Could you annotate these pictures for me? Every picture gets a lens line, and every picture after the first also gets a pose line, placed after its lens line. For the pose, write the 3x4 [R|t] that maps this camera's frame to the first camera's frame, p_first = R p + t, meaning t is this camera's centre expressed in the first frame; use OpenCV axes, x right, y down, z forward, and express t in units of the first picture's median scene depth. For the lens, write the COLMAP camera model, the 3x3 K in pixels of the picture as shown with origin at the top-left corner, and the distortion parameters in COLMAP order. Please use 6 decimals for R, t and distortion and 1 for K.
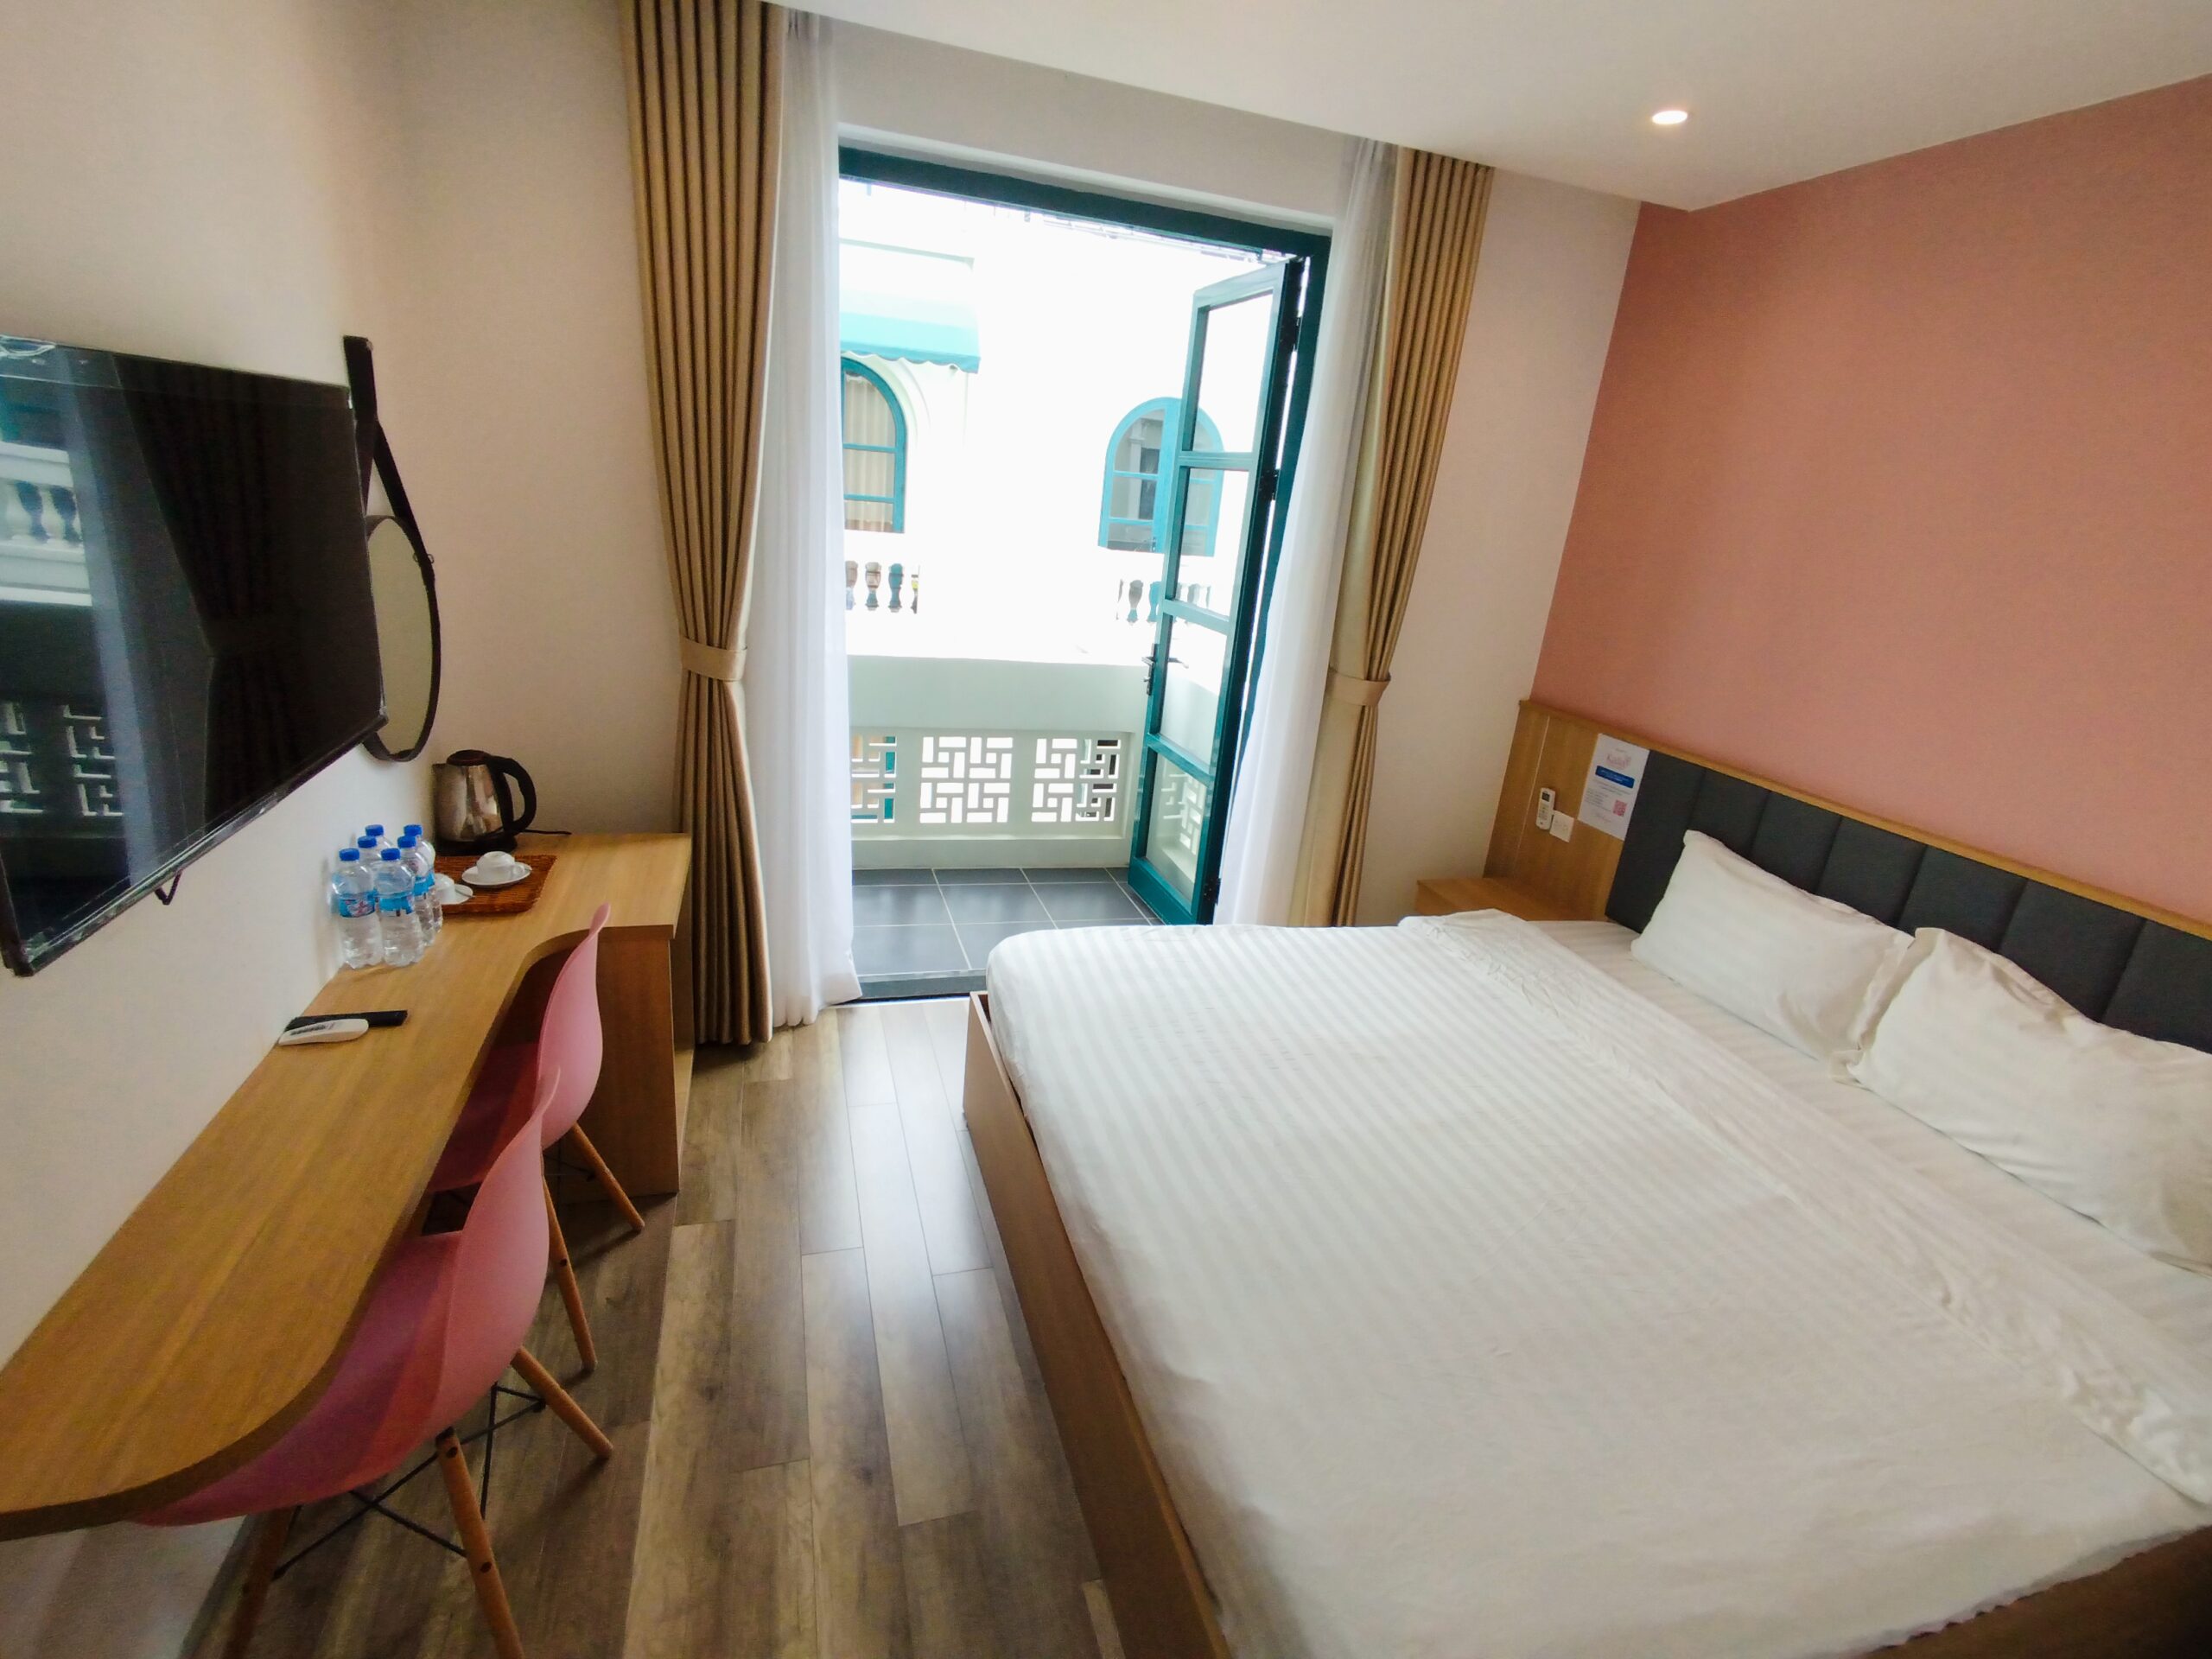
lens RADIAL K [[1029.8, 0, 1096.7], [0, 1029.8, 820.9], [0, 0, 1]] dist [0.002076, 0.000914]
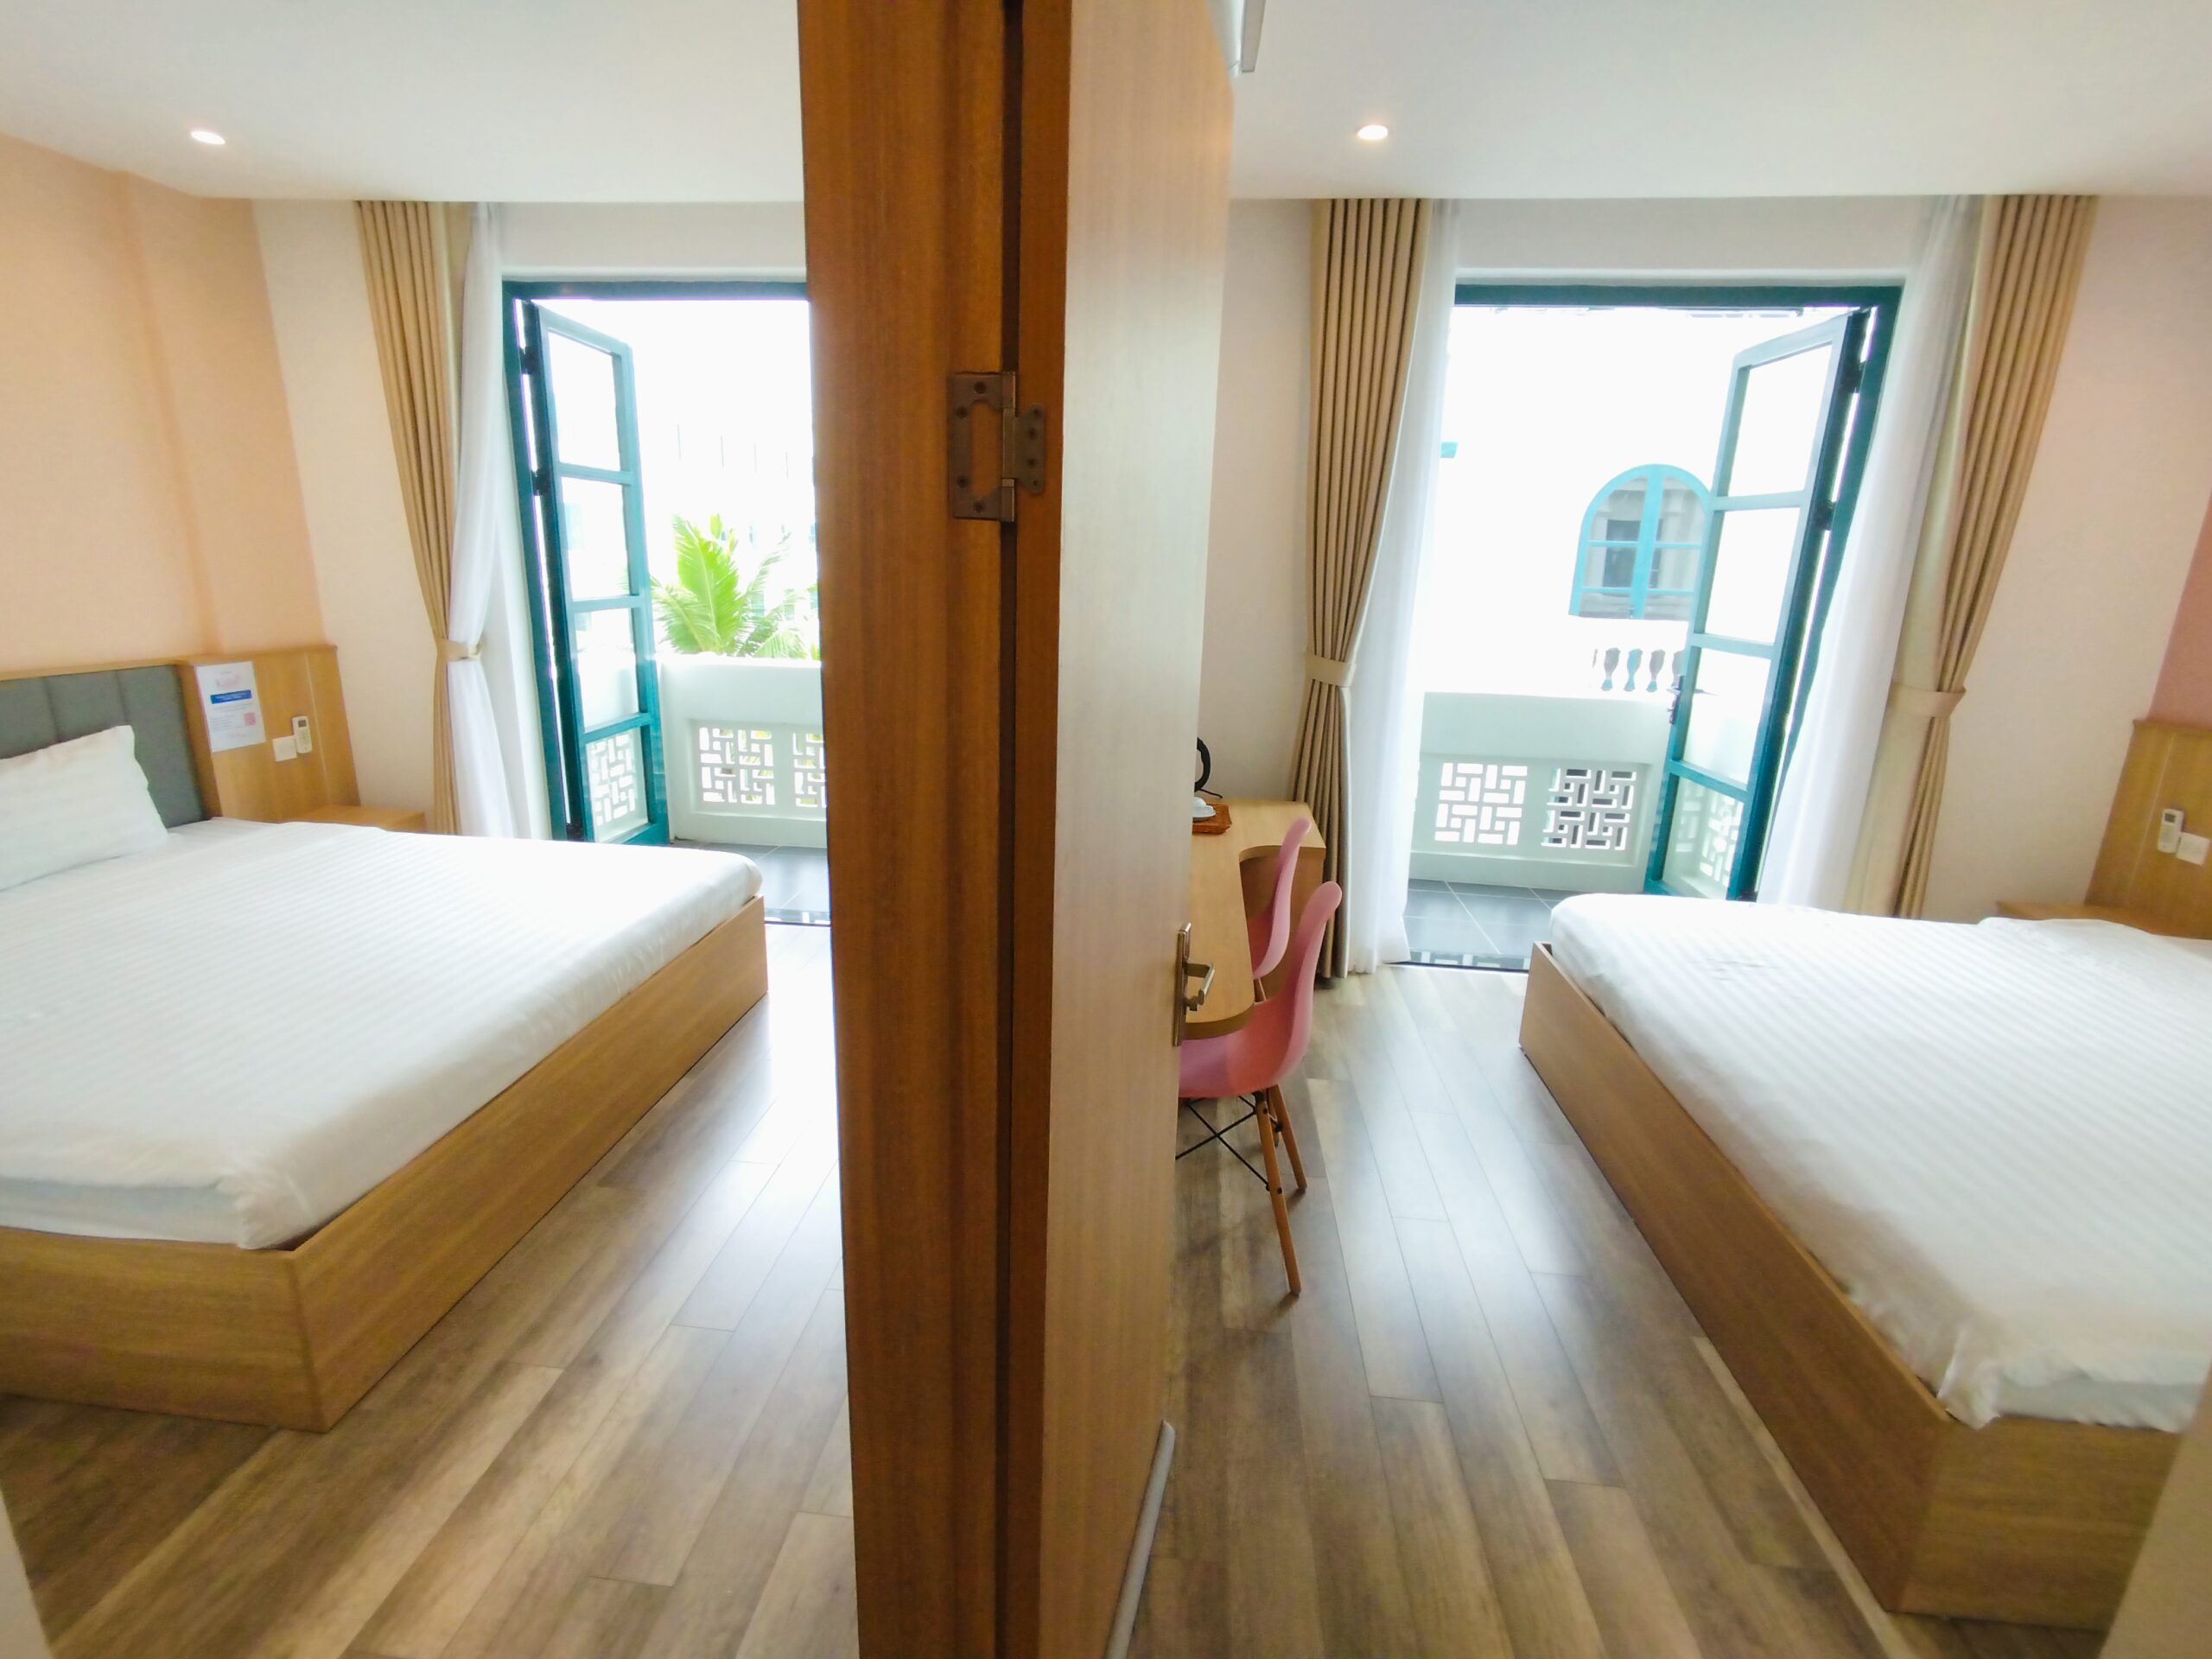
lens RADIAL K [[1029.8, 0, 1096.7], [0, 1029.8, 820.9], [0, 0, 1]] dist [0.002076, 0.000914]
pose [[0.922592, 0.034728, -0.384211, -0.105213], [-0.068641, 0.994826, -0.074903, 0.118801], [0.379622, 0.095478, 0.920202, -0.238511]]
